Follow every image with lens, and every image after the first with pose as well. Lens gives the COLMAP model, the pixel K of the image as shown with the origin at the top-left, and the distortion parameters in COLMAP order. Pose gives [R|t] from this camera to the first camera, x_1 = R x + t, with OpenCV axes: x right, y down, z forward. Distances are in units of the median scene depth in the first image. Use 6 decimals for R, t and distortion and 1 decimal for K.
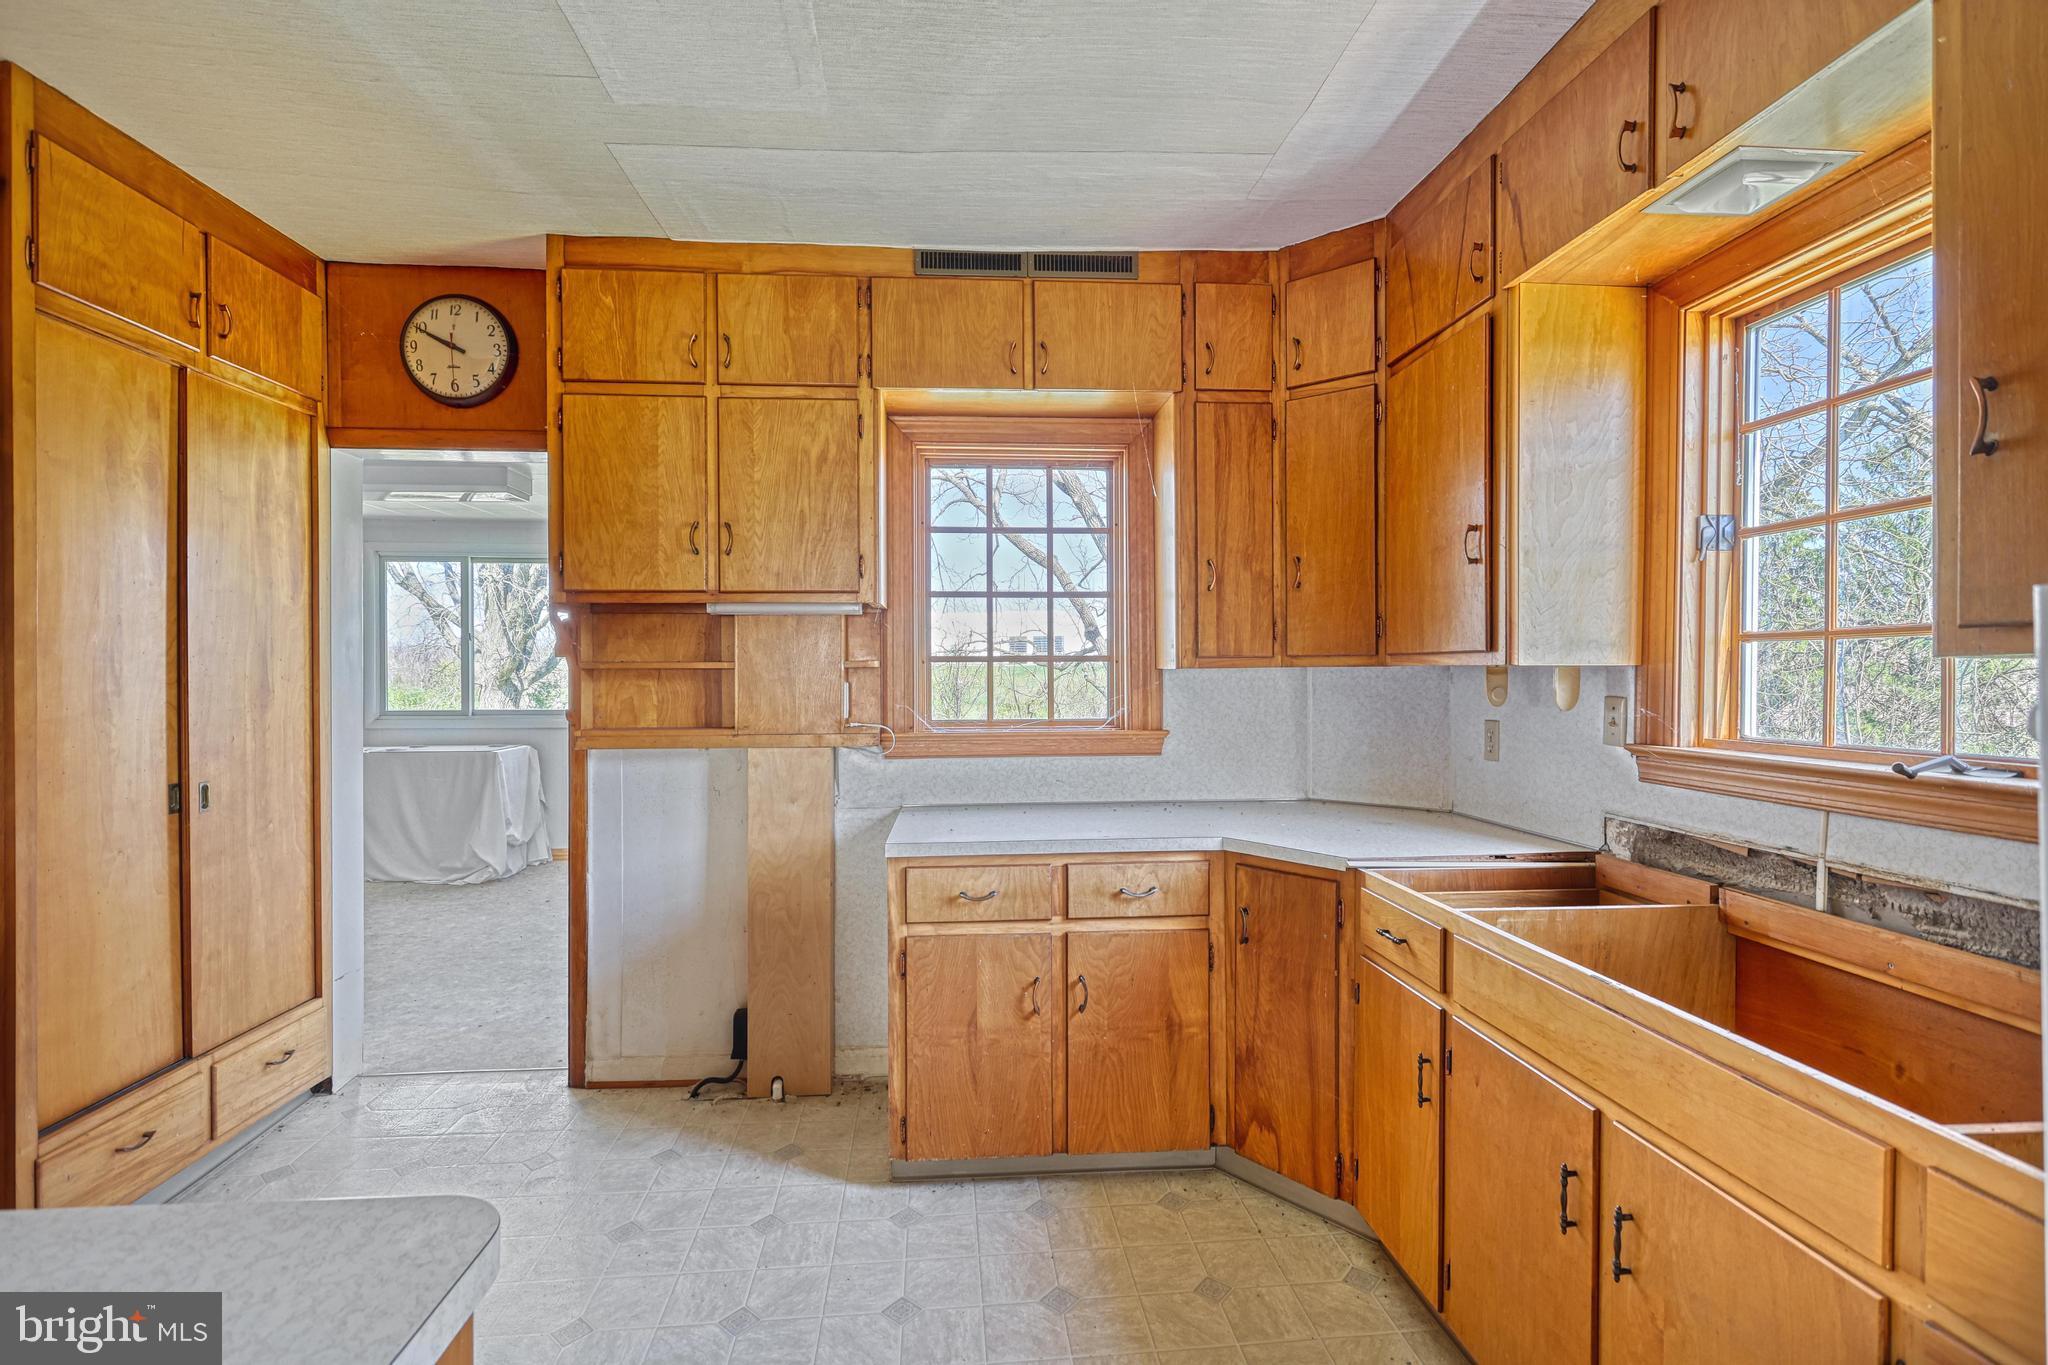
lens RADIAL K [[964.7, 0, 1024.0], [0, 964.7, 682.5], [0, 0, 1]] dist [0.002500, 0.000553]
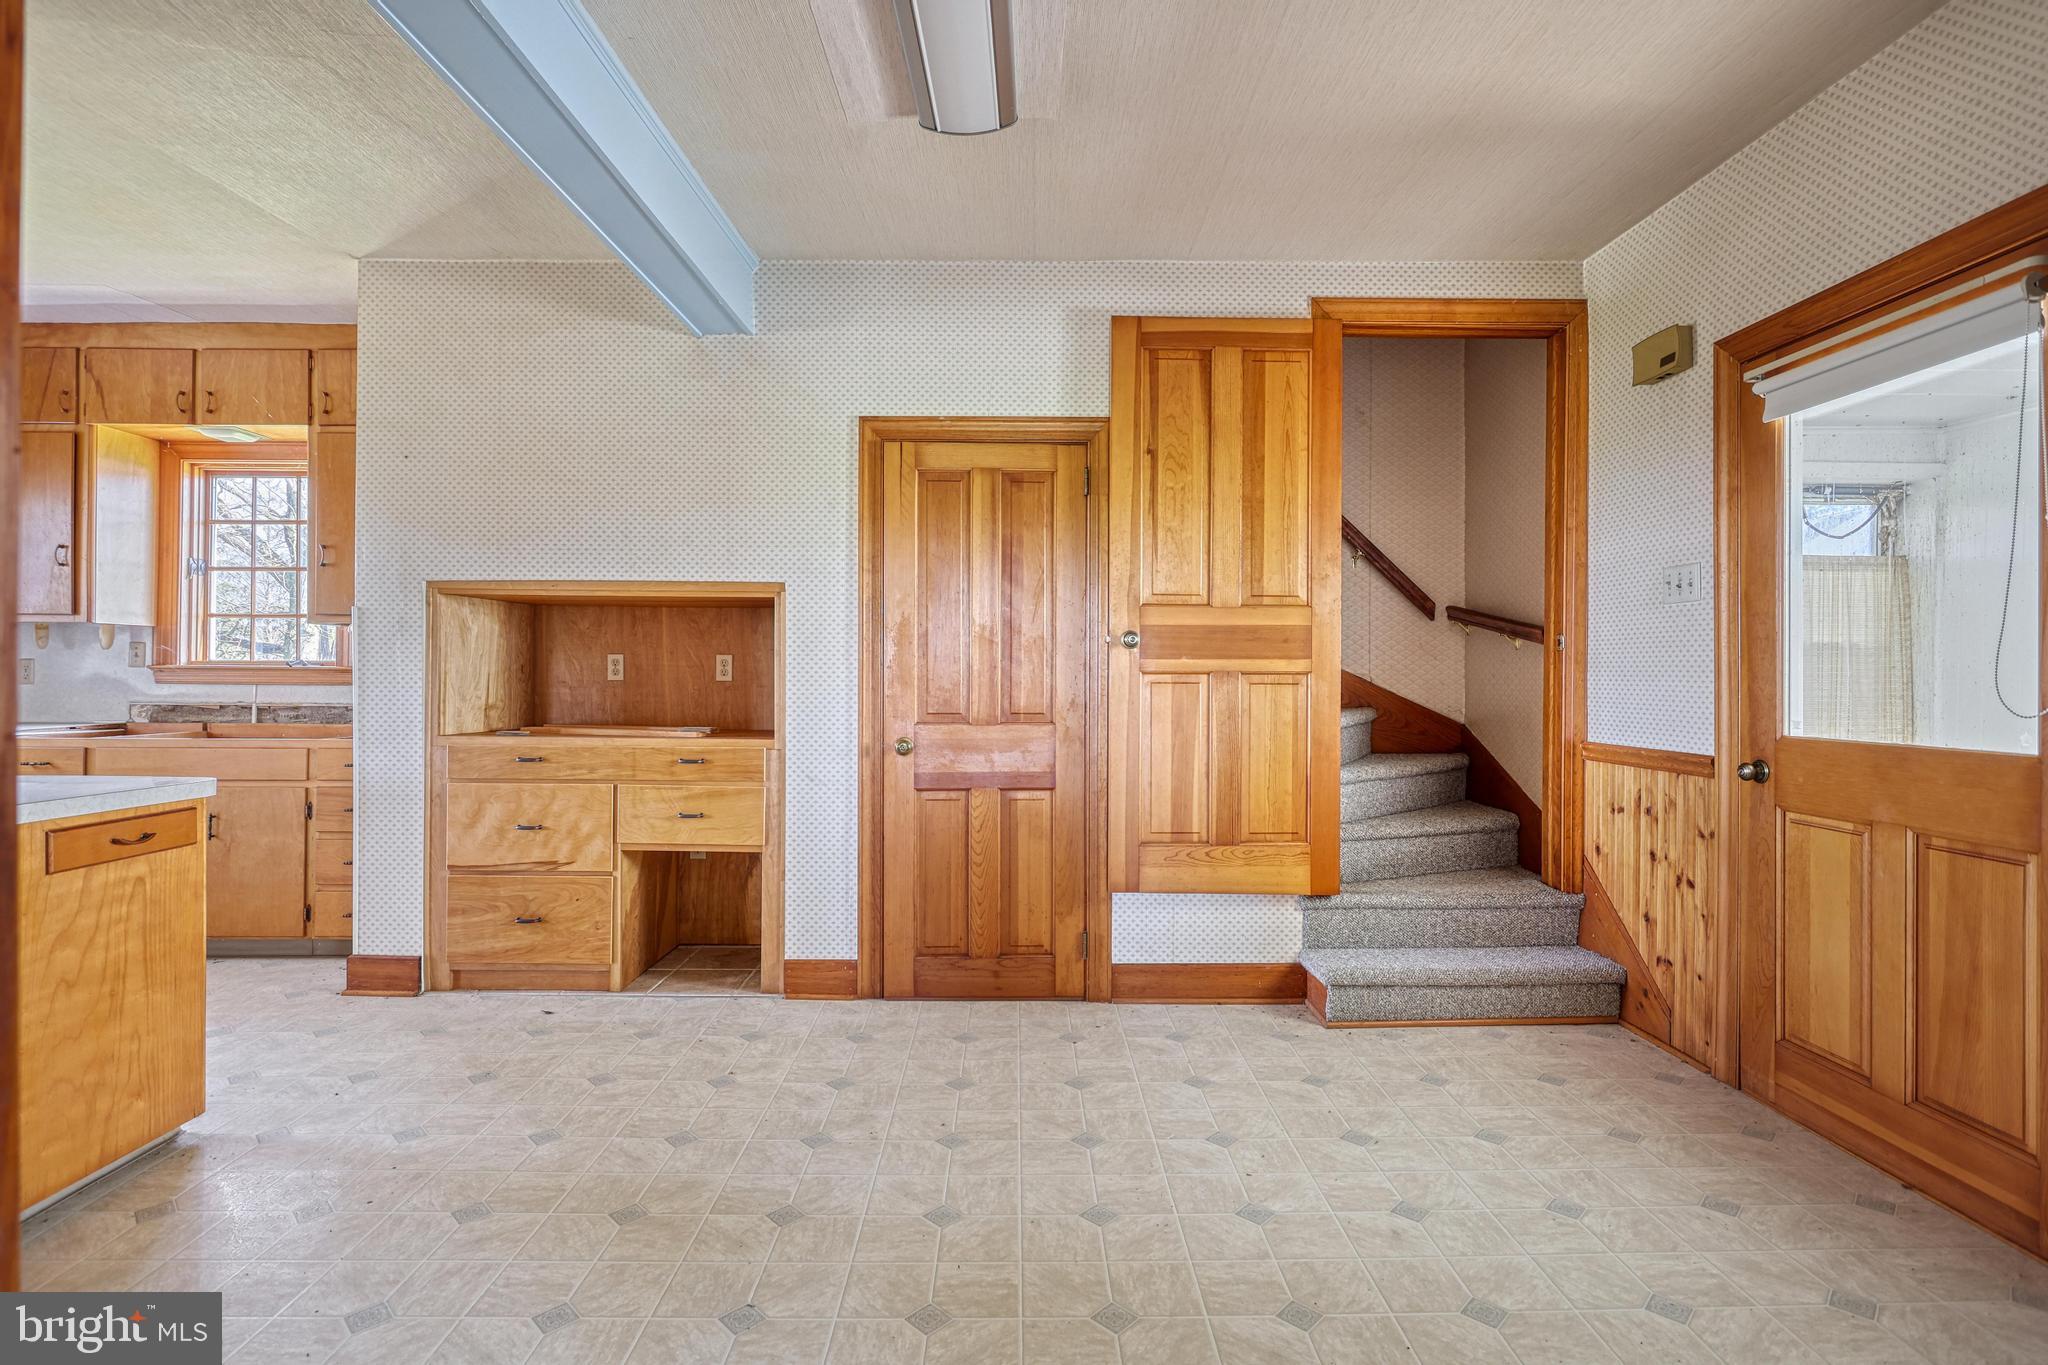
lens RADIAL K [[967.6, 0, 1023.6], [0, 967.6, 673.2], [0, 0, 1]] dist [0.000459, -0.000022]
pose [[0.082848, 0.006632, 0.996540, -1.298626], [0.002453, 0.999973, -0.006858, 0.104466], [-0.996559, 0.003013, 0.082830, -1.034064]]
